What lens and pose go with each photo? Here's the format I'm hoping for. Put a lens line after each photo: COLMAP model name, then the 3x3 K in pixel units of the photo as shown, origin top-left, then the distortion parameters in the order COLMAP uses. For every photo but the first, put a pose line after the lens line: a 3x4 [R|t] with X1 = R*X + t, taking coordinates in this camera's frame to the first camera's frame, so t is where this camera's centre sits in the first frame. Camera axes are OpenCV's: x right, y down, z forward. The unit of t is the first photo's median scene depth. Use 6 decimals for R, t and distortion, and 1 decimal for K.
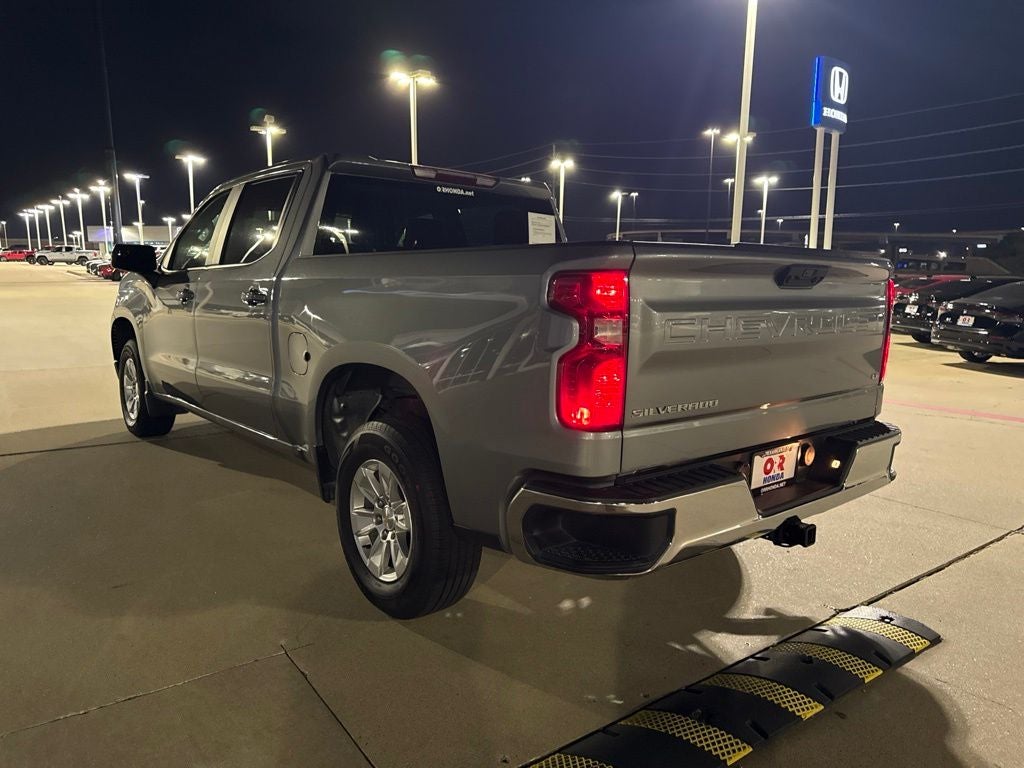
lens RADIAL K [[729.1, 0, 510.6], [0, 729.1, 394.0], [0, 0, 1]] dist [-0.021149, 0.001180]
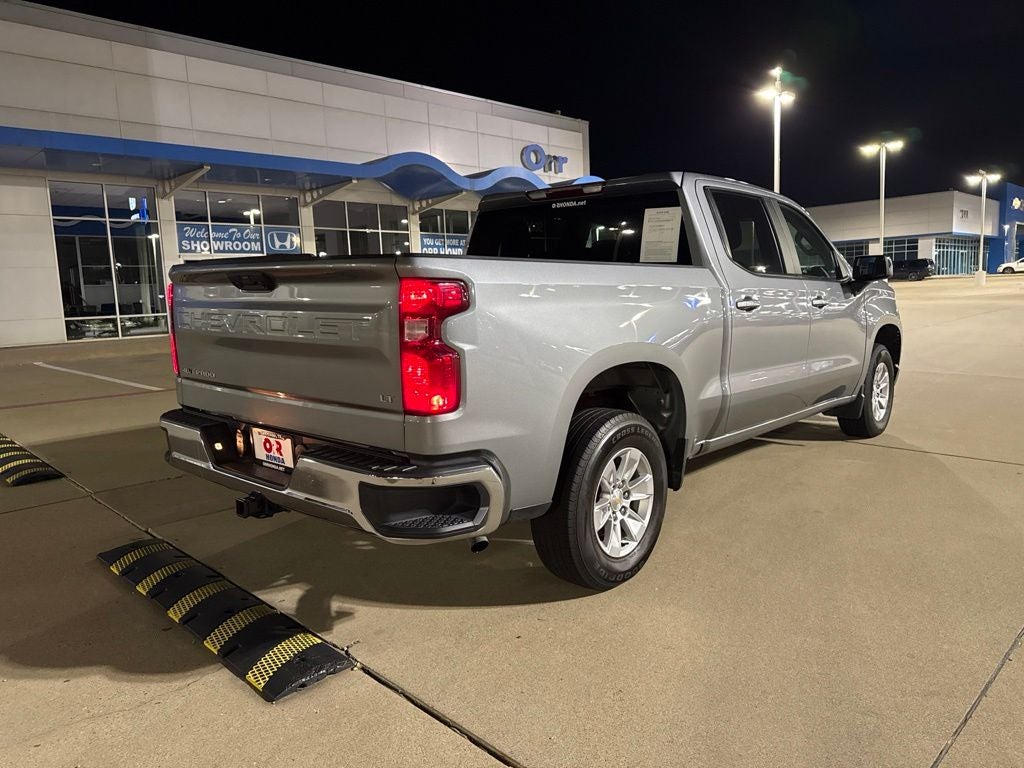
lens RADIAL K [[729.1, 0, 510.4], [0, 729.1, 380.0], [0, 0, 1]] dist [-0.021149, 0.001180]
pose [[0.139587, 0.102095, -0.984933, 1.328217], [-0.129169, 0.988049, 0.084112, -0.130608], [0.981749, 0.115481, 0.151106, 1.026247]]
